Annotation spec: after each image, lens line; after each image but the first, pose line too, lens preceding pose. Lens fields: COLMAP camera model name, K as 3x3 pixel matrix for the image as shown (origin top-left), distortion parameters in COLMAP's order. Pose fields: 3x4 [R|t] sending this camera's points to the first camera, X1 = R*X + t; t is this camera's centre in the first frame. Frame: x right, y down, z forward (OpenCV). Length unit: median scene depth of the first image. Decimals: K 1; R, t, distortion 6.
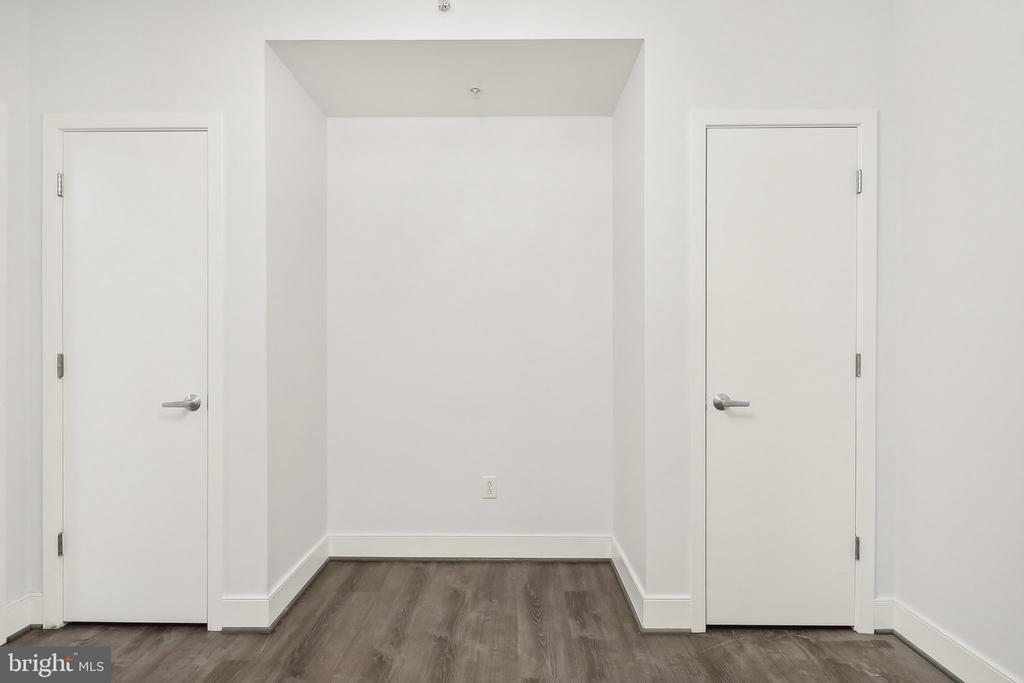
lens RADIAL K [[516.7, 0, 517.9], [0, 516.7, 345.9], [0, 0, 1]] dist [-0.002686, -0.001299]
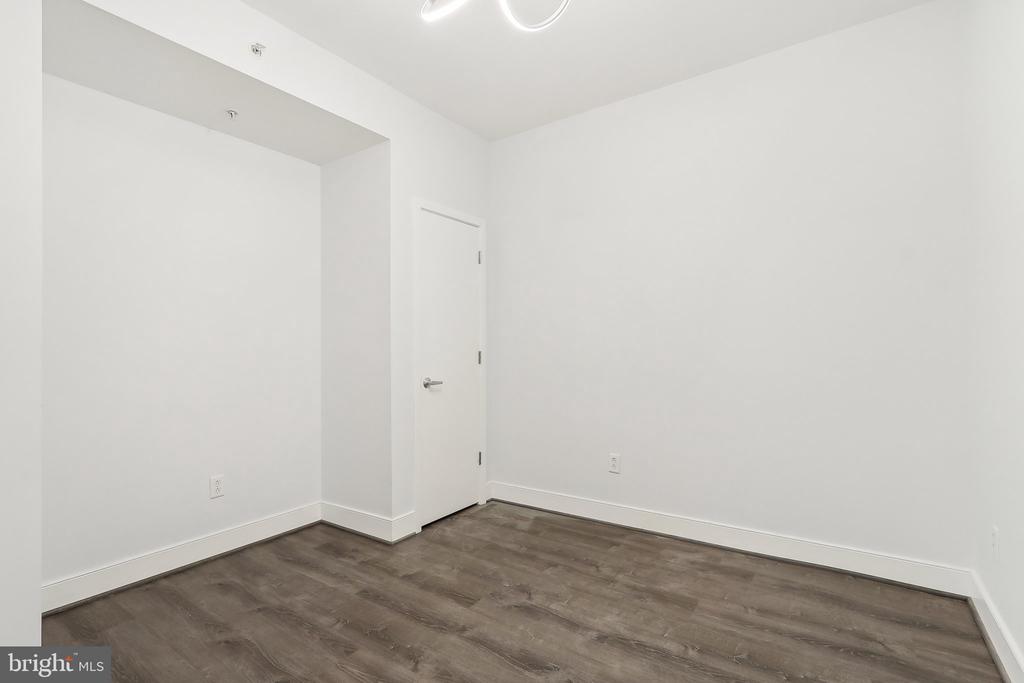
lens RADIAL K [[494.7, 0, 506.3], [0, 494.7, 342.5], [0, 0, 1]] dist [0.000150, -0.000082]
pose [[0.556201, -0.000594, 0.831048, -0.729898], [0.010219, 0.999929, -0.006125, -0.003650], [-0.830985, 0.011899, 0.556167, -0.051096]]
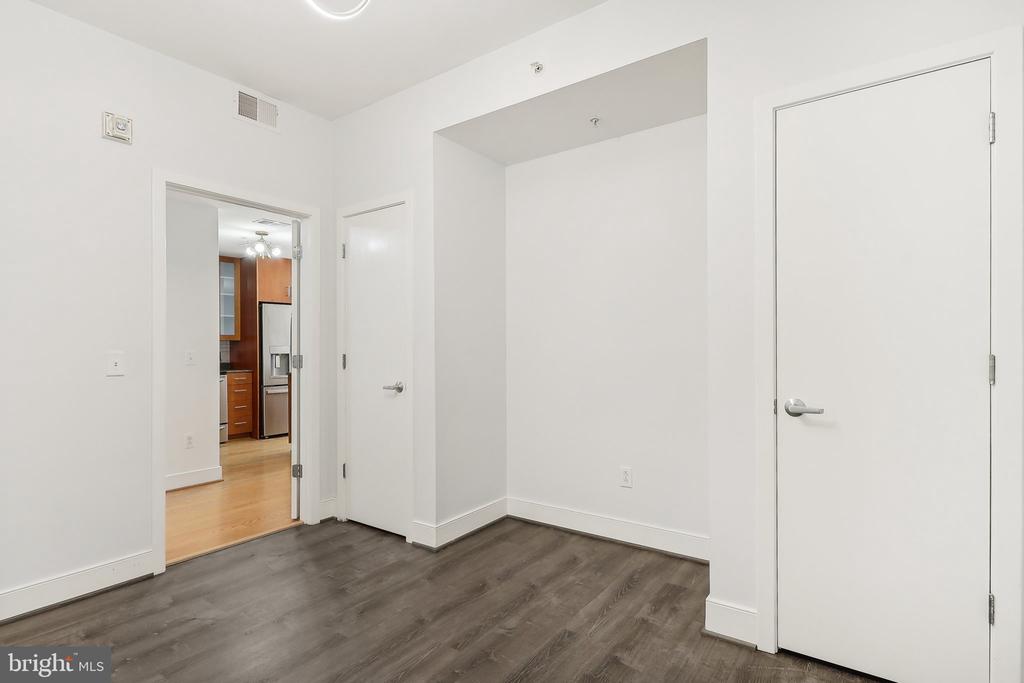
lens RADIAL K [[516.7, 0, 517.9], [0, 516.7, 345.9], [0, 0, 1]] dist [-0.002686, -0.001299]
pose [[0.818062, -0.008097, -0.575074, 0.517256], [0.009429, 0.999955, -0.000666, -0.004301], [0.575053, -0.004878, 0.818101, -0.023565]]
